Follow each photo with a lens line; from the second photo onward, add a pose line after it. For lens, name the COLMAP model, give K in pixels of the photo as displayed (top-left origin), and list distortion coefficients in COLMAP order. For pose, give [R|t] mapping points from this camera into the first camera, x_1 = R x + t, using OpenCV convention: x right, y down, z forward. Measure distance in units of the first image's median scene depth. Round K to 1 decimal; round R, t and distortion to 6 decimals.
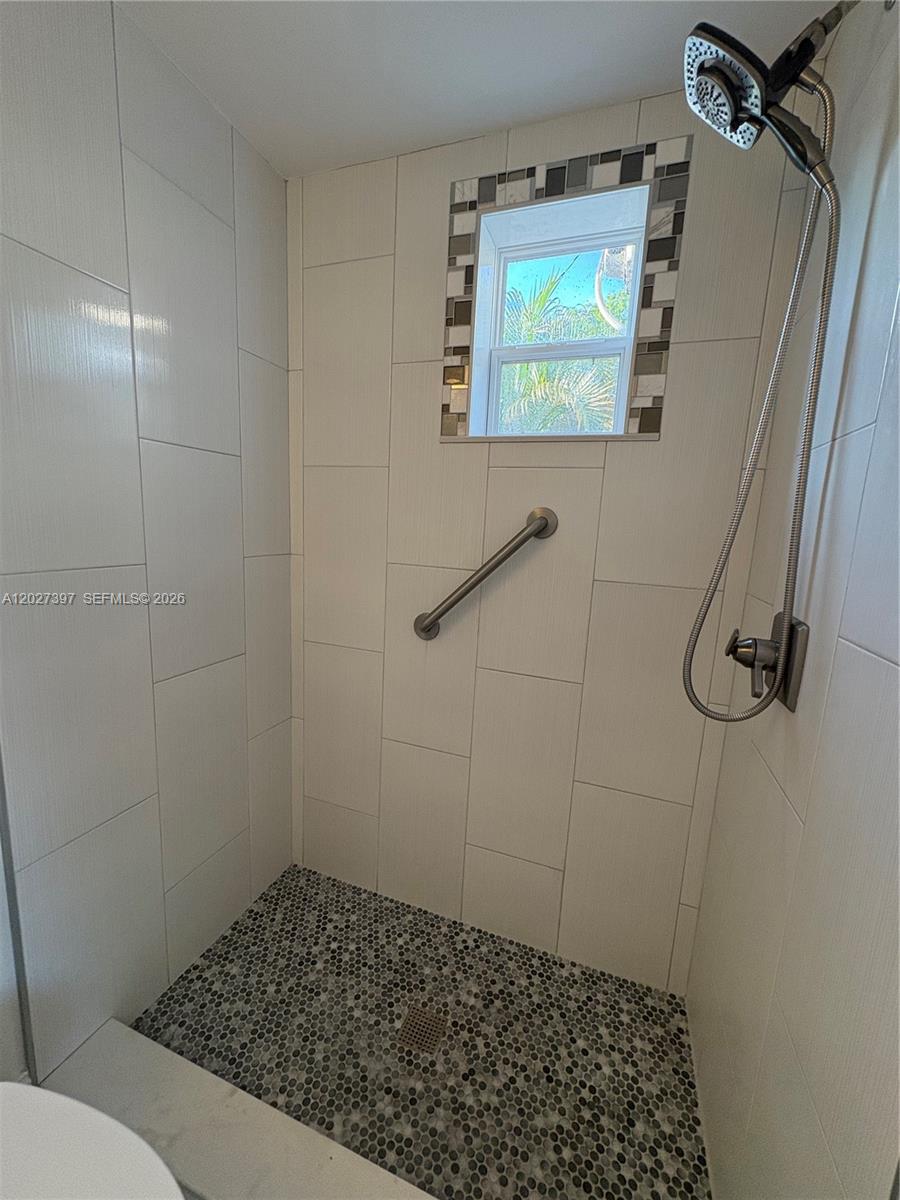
lens RADIAL K [[477.8, 0, 450.0], [0, 477.8, 600.0], [0, 0, 1]] dist [-0.000980, -0.000192]
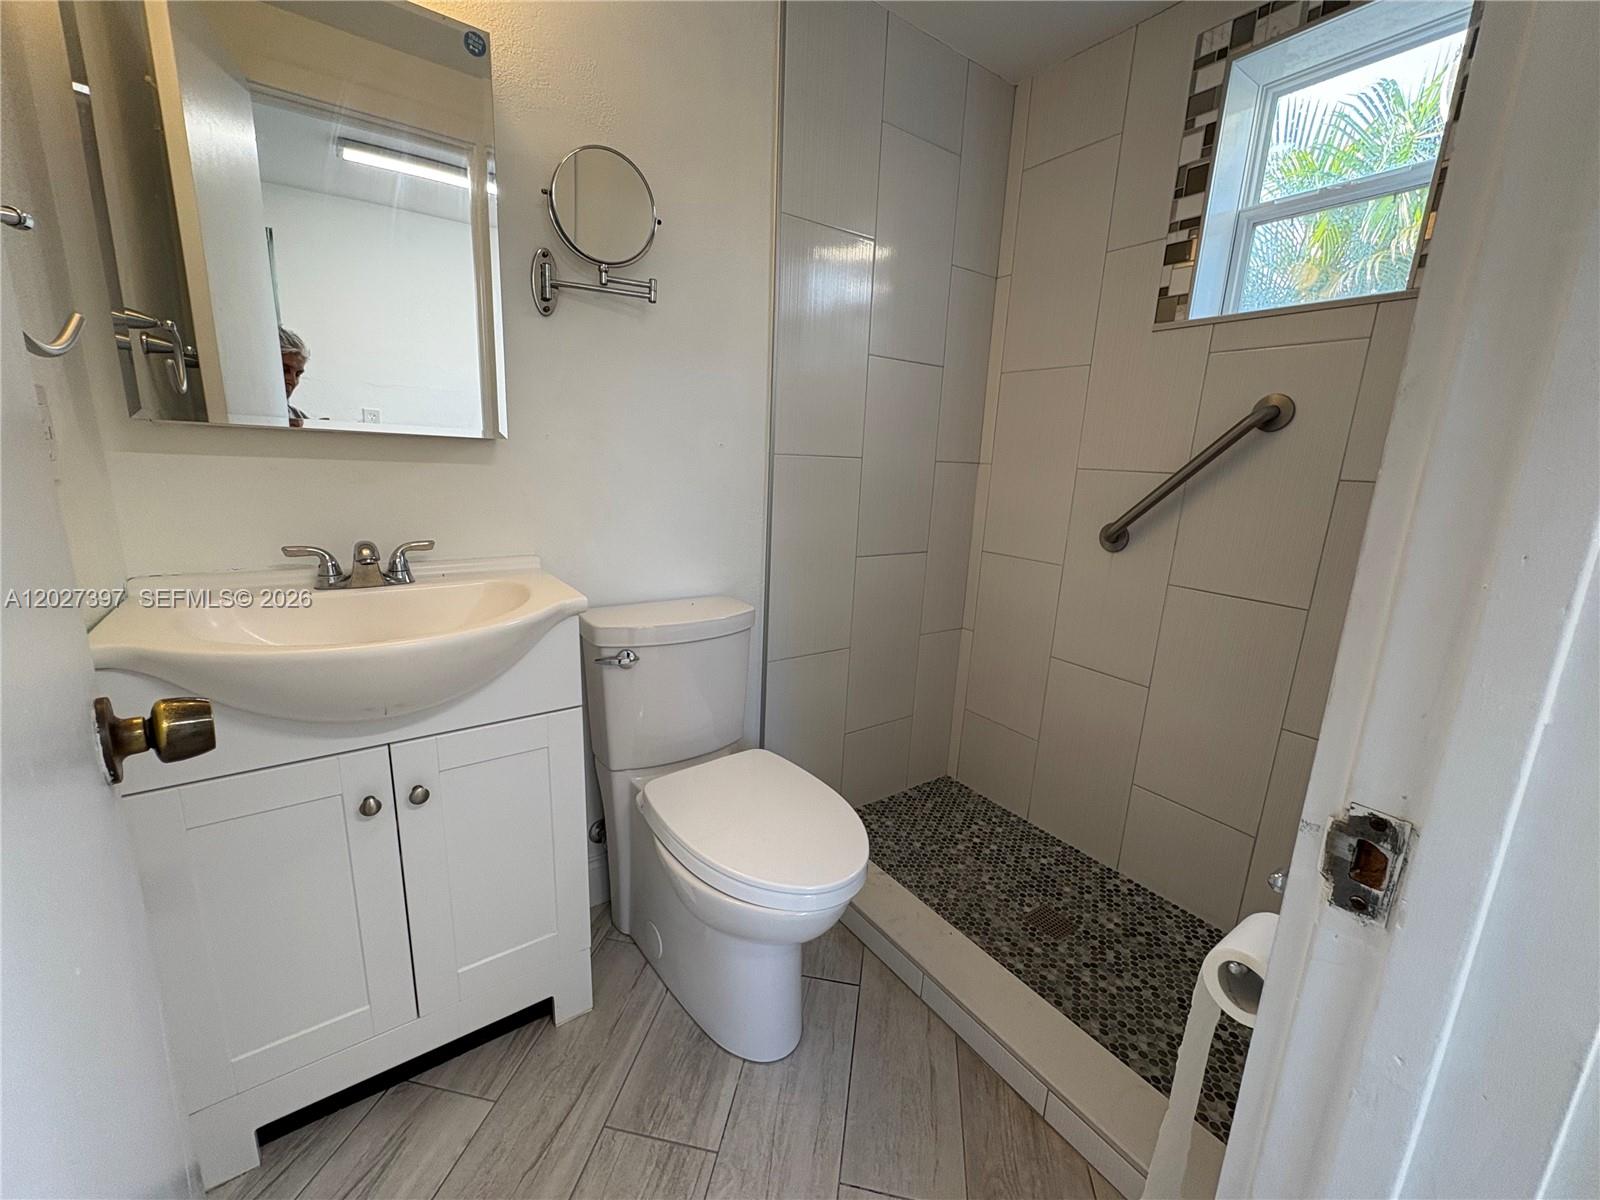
lens RADIAL K [[637.1, 0, 800.0], [0, 637.1, 600.0], [0, 0, 1]] dist [-0.000980, -0.000192]
pose [[0.821874, 0.114630, -0.558017, 0.166755], [-0.096795, 0.993402, 0.061503, 0.173761], [0.561385, 0.003466, 0.827547, -0.388924]]
